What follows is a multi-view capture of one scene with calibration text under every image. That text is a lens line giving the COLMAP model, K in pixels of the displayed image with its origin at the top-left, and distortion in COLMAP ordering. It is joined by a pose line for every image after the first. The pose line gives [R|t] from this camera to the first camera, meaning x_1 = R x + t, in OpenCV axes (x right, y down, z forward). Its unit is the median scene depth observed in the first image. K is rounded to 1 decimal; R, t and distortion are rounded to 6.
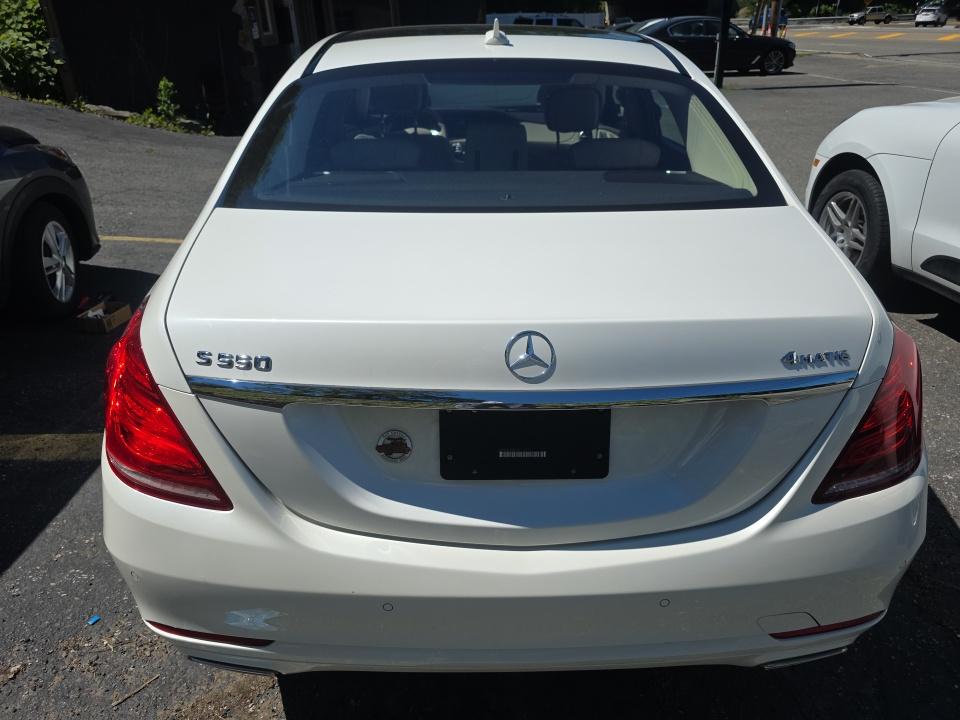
lens RADIAL K [[642.3, 0, 480.0], [0, 642.3, 360.0], [0, 0, 1]] dist [0.034491, -0.032926]
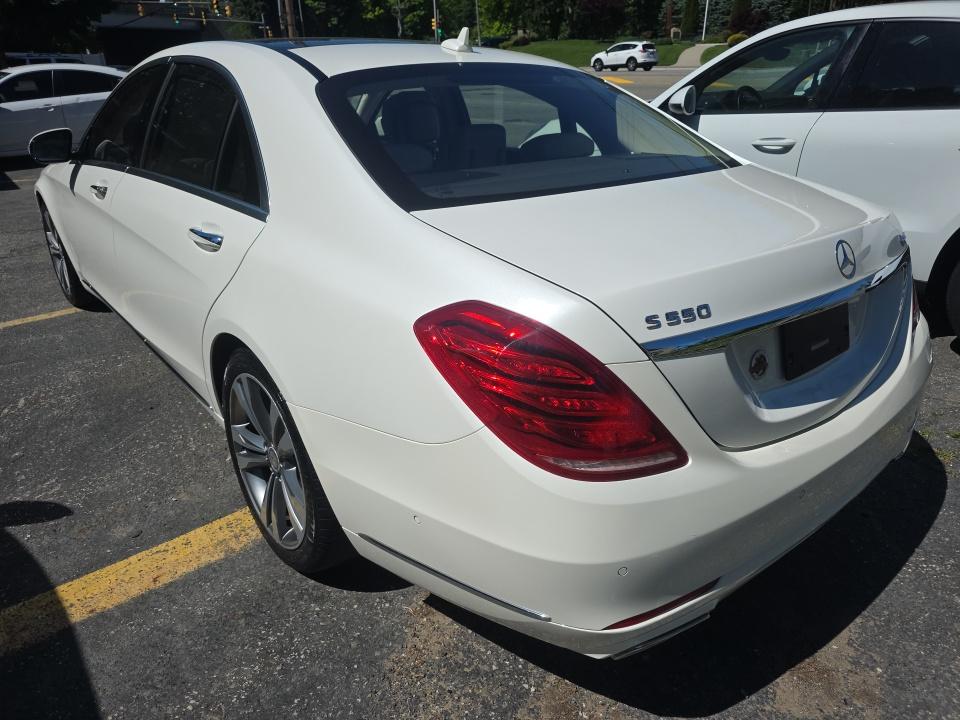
lens RADIAL K [[642.3, 0, 480.0], [0, 642.3, 360.0], [0, 0, 1]] dist [0.034491, -0.032926]
pose [[0.792858, -0.247381, 0.556938, -1.217139], [0.275925, 0.960582, 0.033864, -0.054116], [-0.543362, 0.126824, 0.829864, 0.314459]]
